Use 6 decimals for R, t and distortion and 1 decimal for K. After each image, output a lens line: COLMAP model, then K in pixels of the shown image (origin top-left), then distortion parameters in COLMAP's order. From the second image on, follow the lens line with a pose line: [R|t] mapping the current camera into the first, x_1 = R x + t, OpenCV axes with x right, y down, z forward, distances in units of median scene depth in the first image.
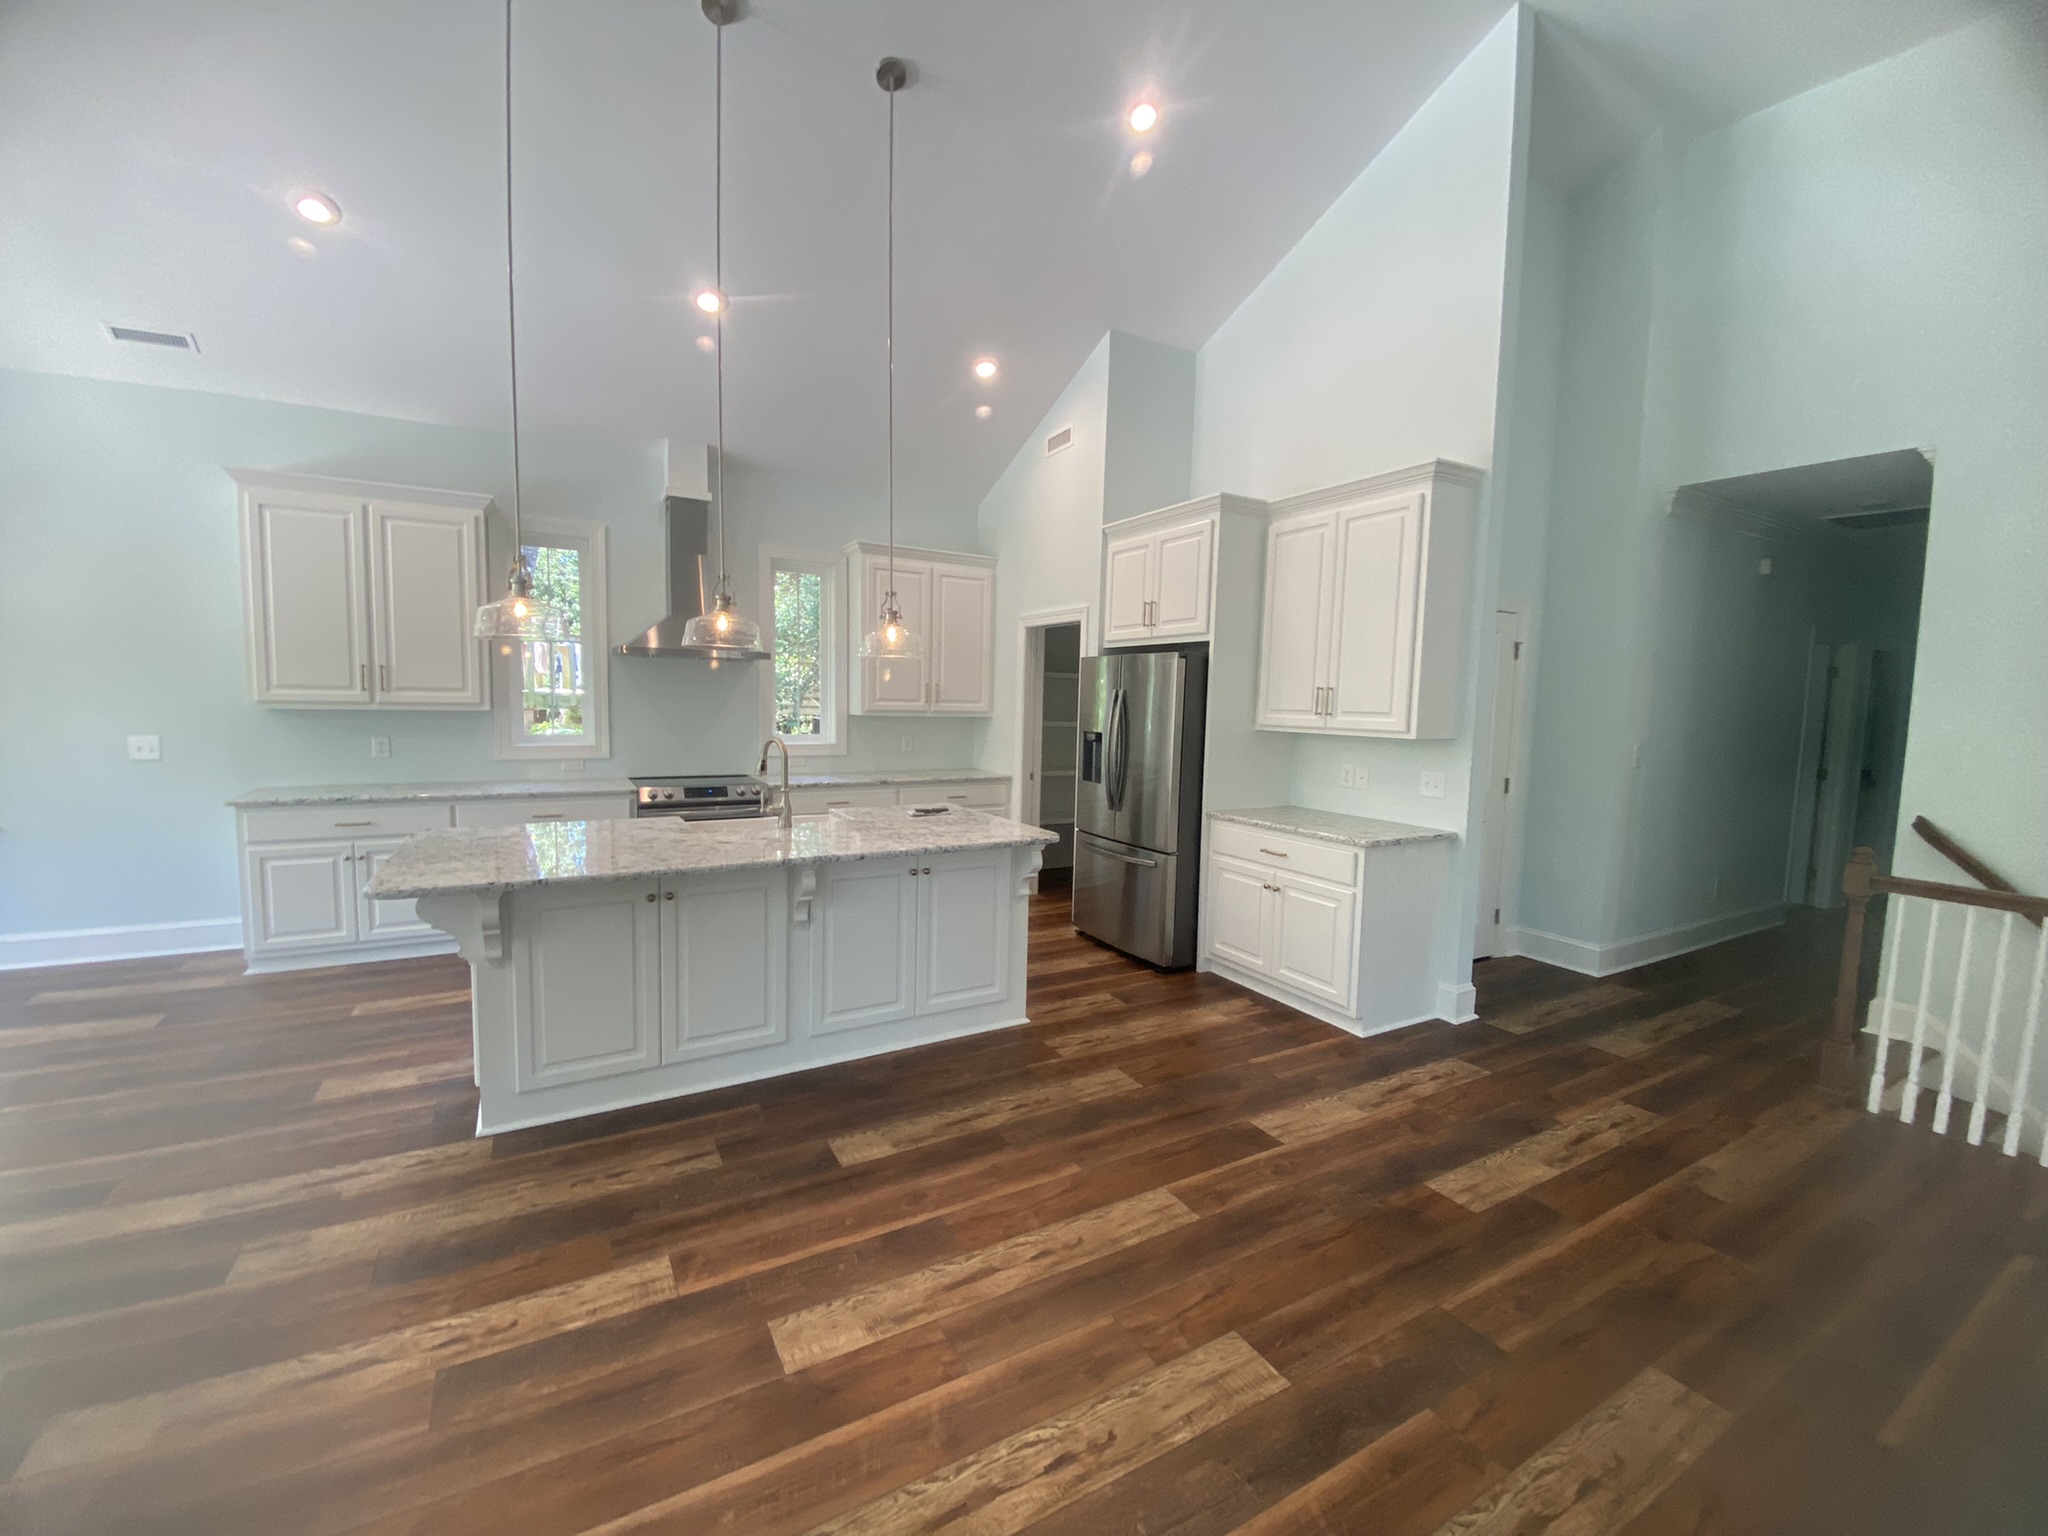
lens RADIAL K [[820.5, 0, 1024.0], [0, 820.5, 768.0], [0, 0, 1]] dist [0.000571, -0.000242]
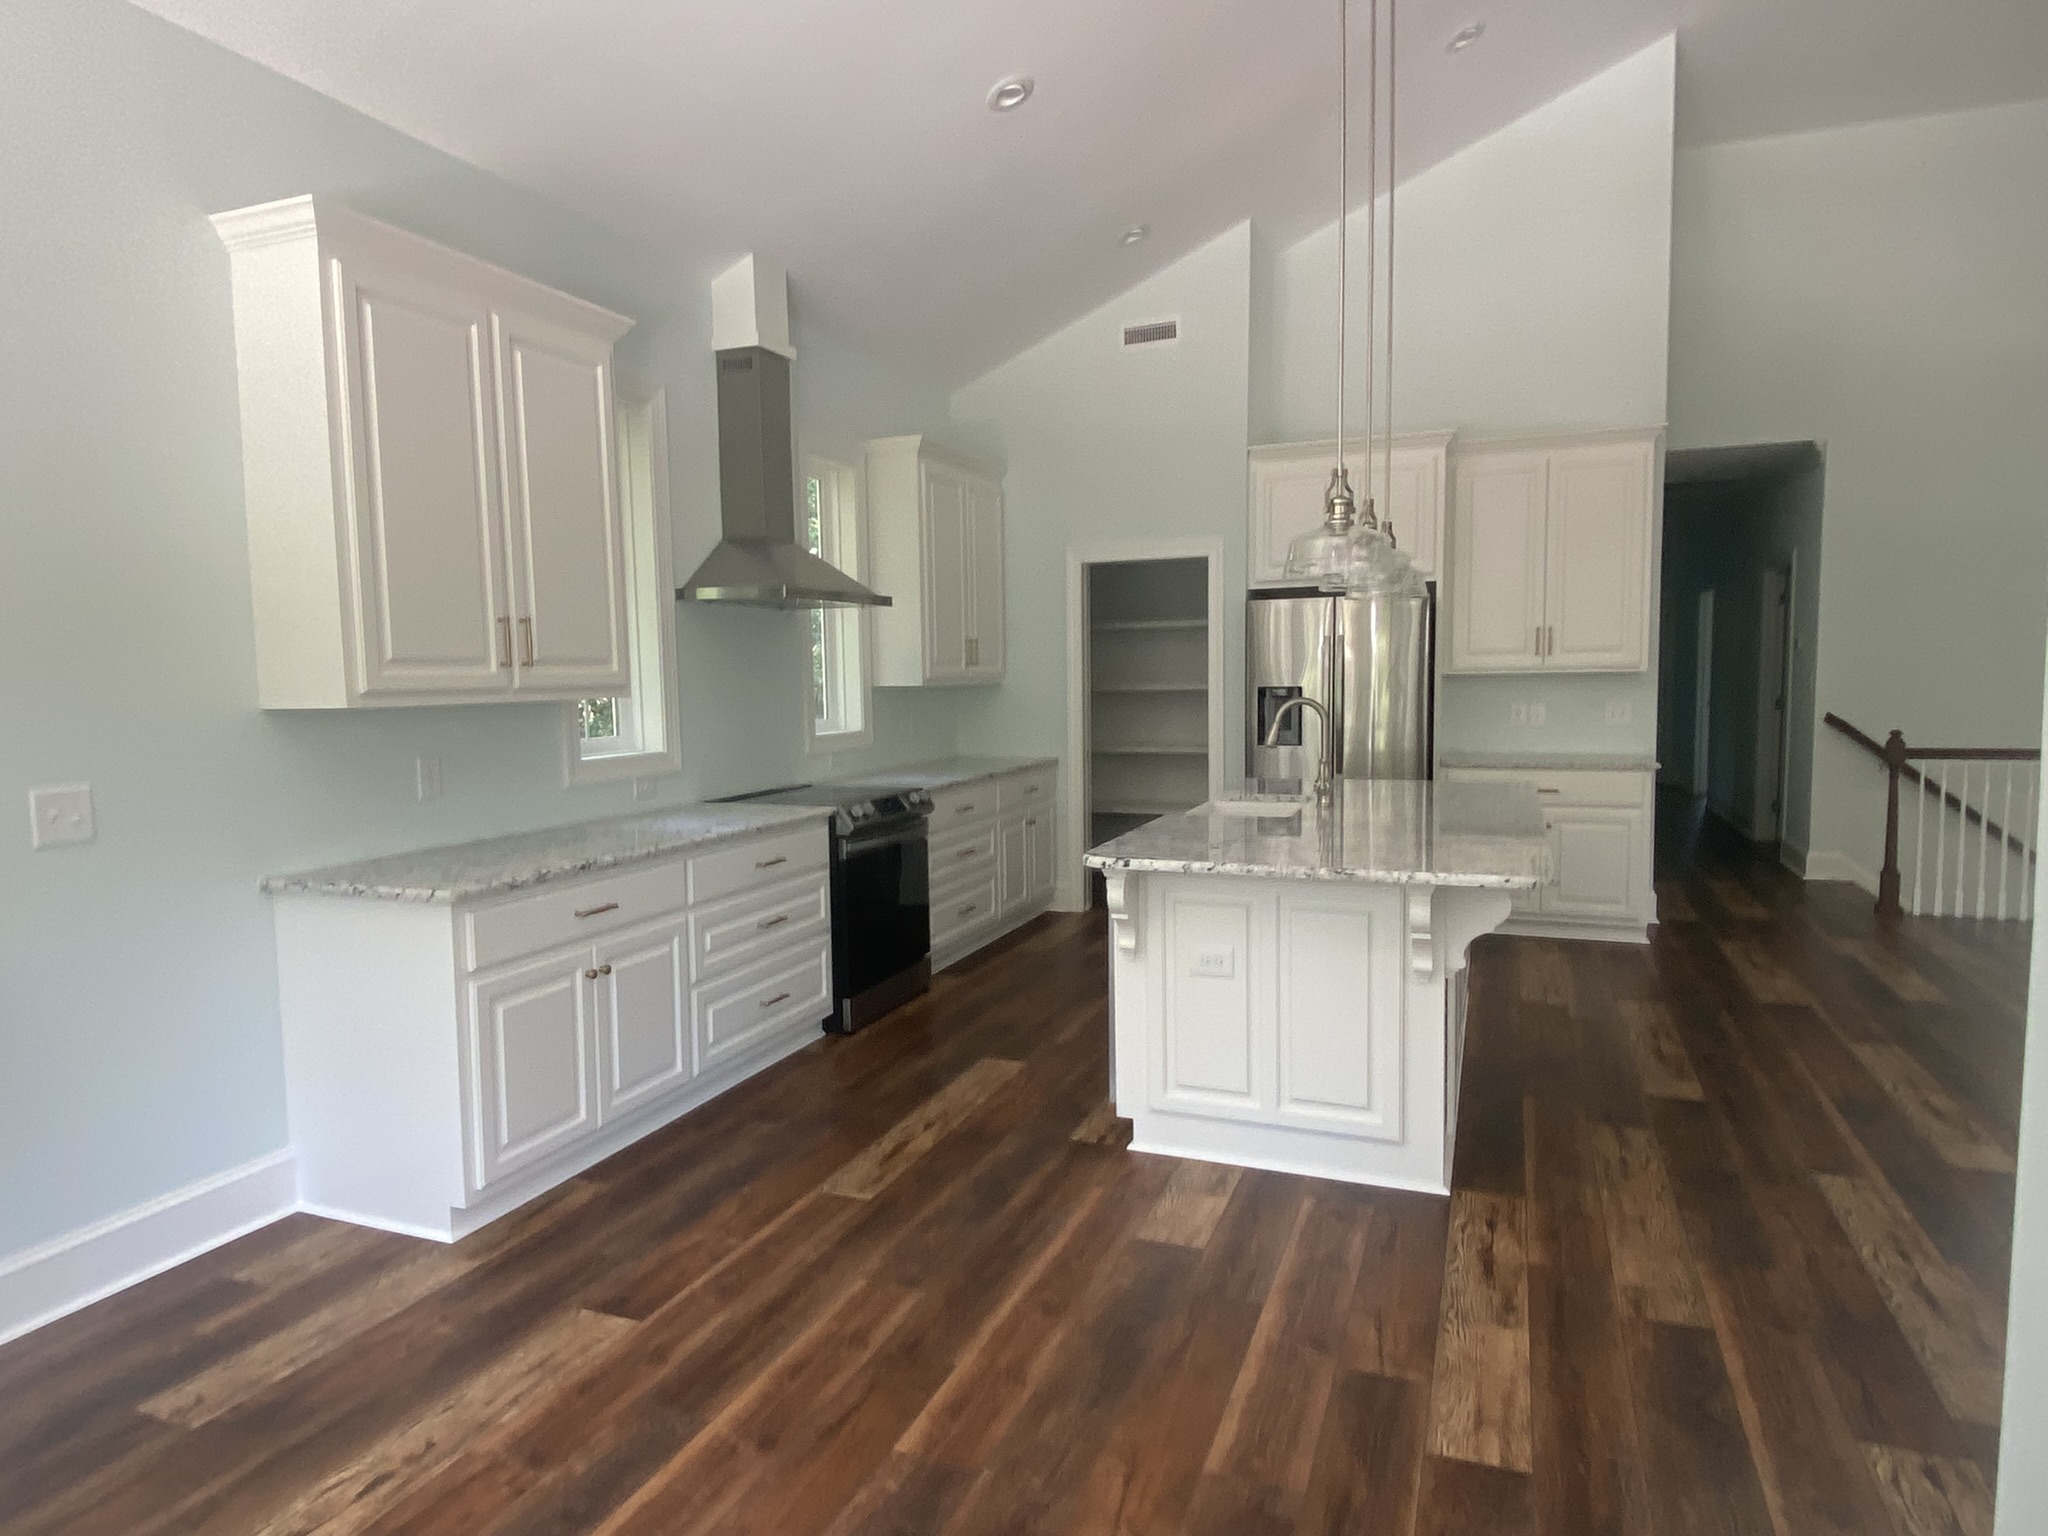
lens RADIAL K [[1207.6, 0, 1024.0], [0, 1207.6, 768.0], [0, 0, 1]] dist [0.025998, -0.000872]
pose [[0.783070, -0.087929, 0.615686, -1.239622], [0.090104, 0.995550, 0.027580, -0.025192], [-0.615372, 0.033879, 0.787509, 0.225084]]
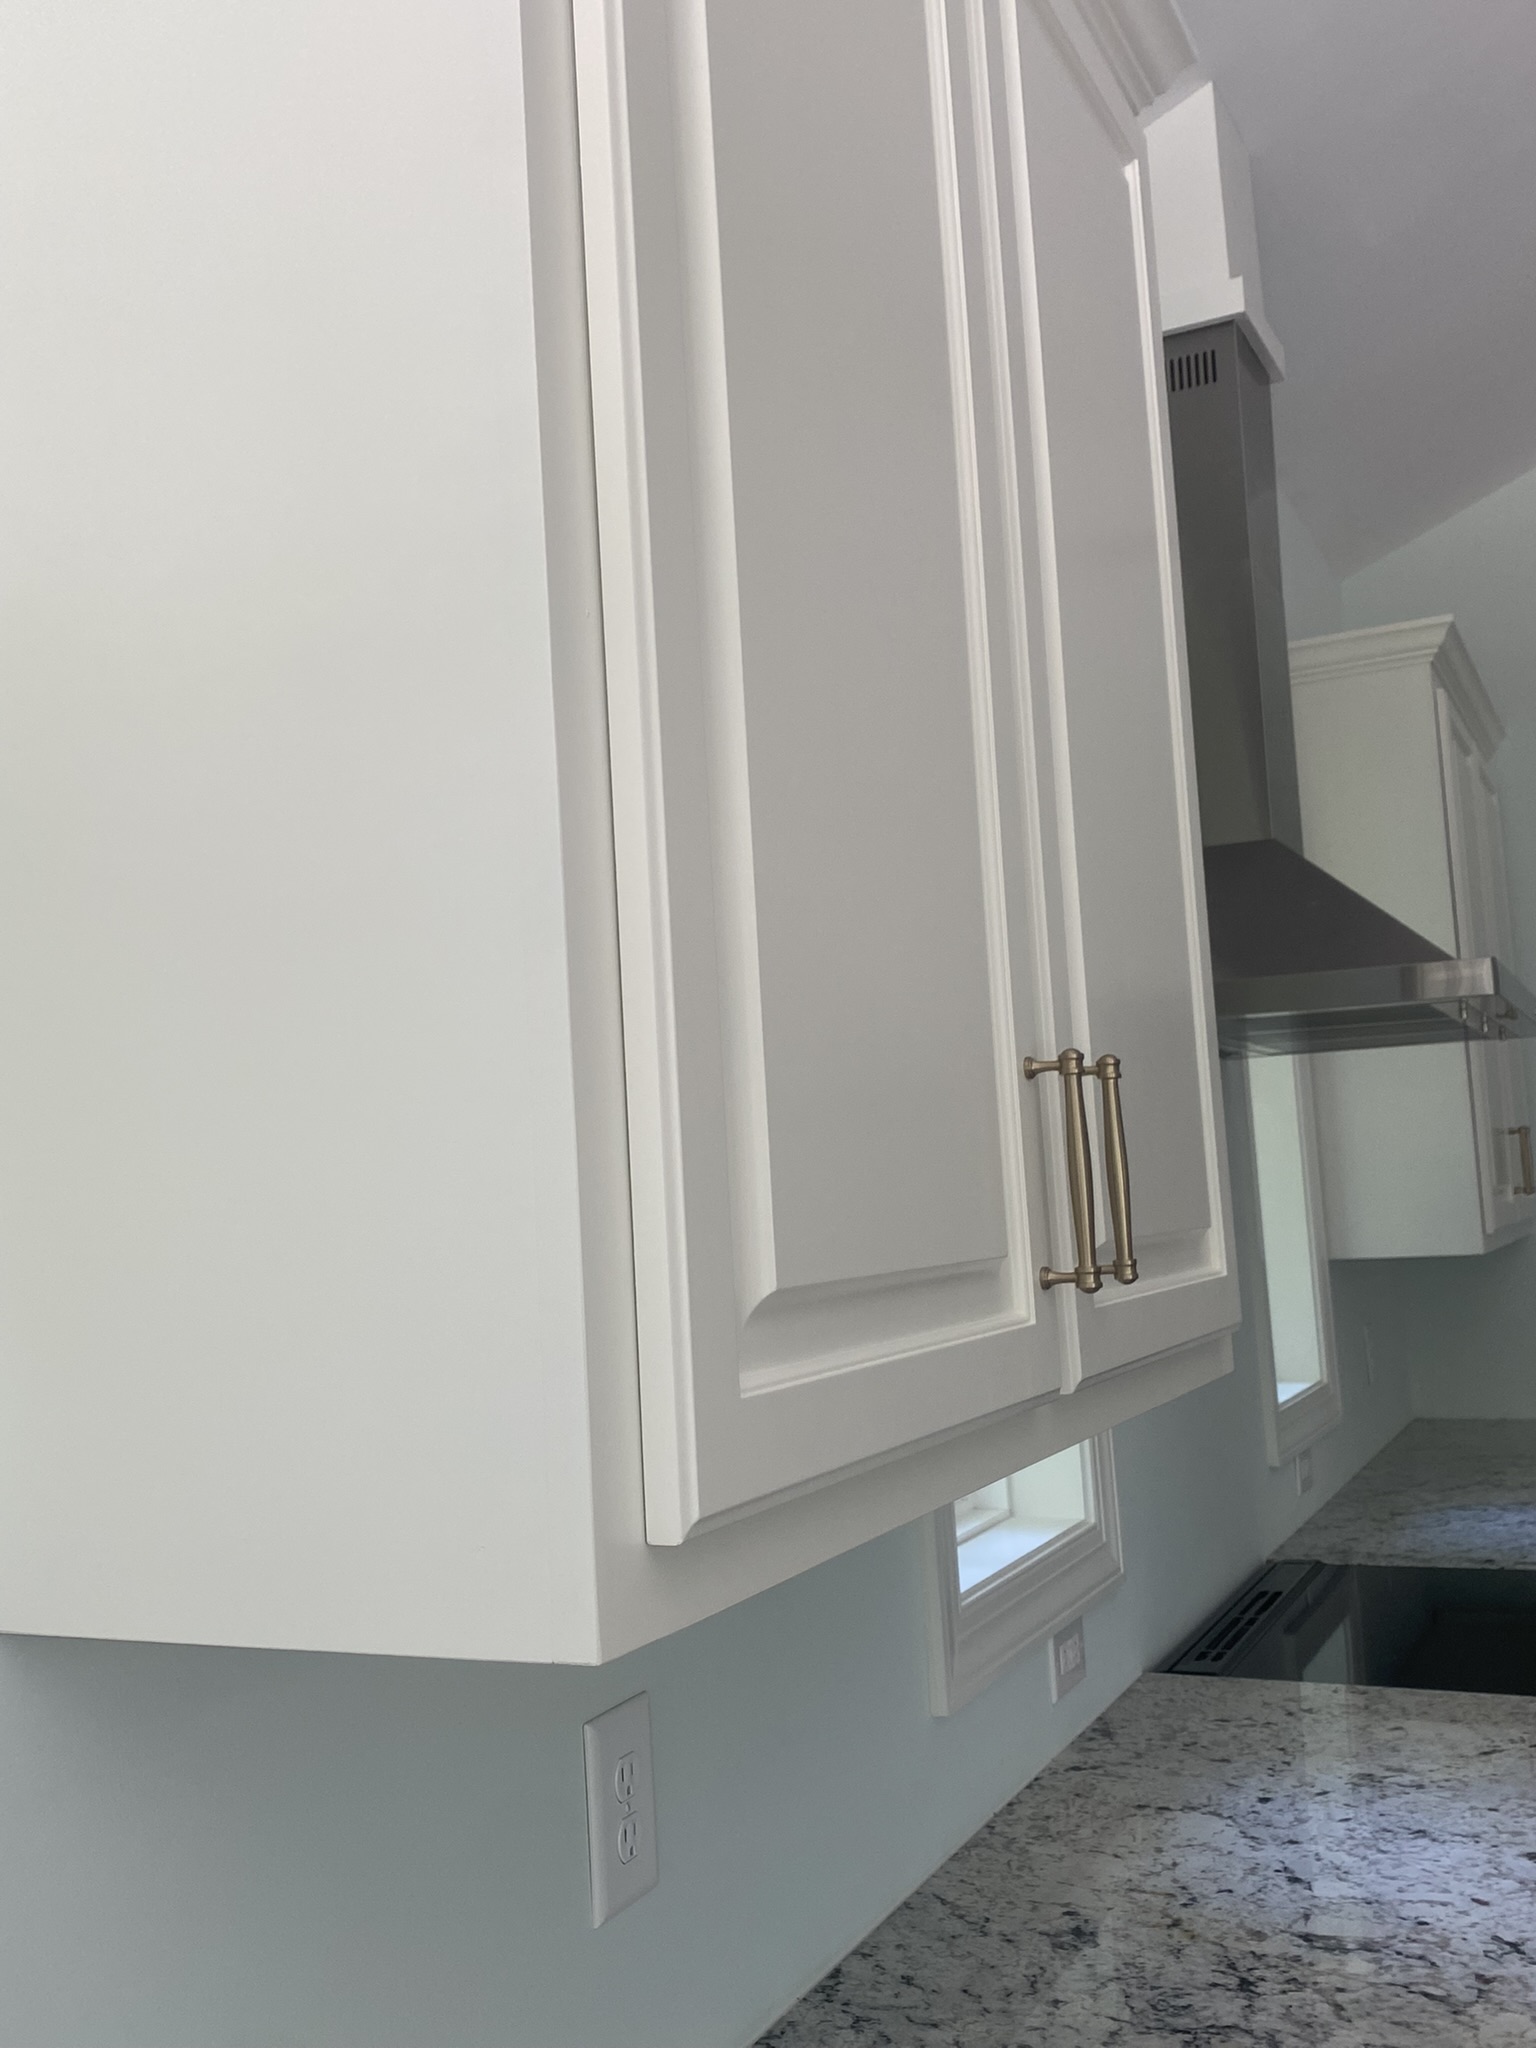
lens RADIAL K [[1899.1, 0, 770.3], [0, 1899.1, 980.9], [0, 0, 1]] dist [-0.001661, -0.001350]
pose [[0.821512, -0.002714, 0.570185, -1.180446], [0.123776, 0.976992, -0.173683, -0.114689], [-0.556595, 0.213258, 0.802947, 0.978156]]
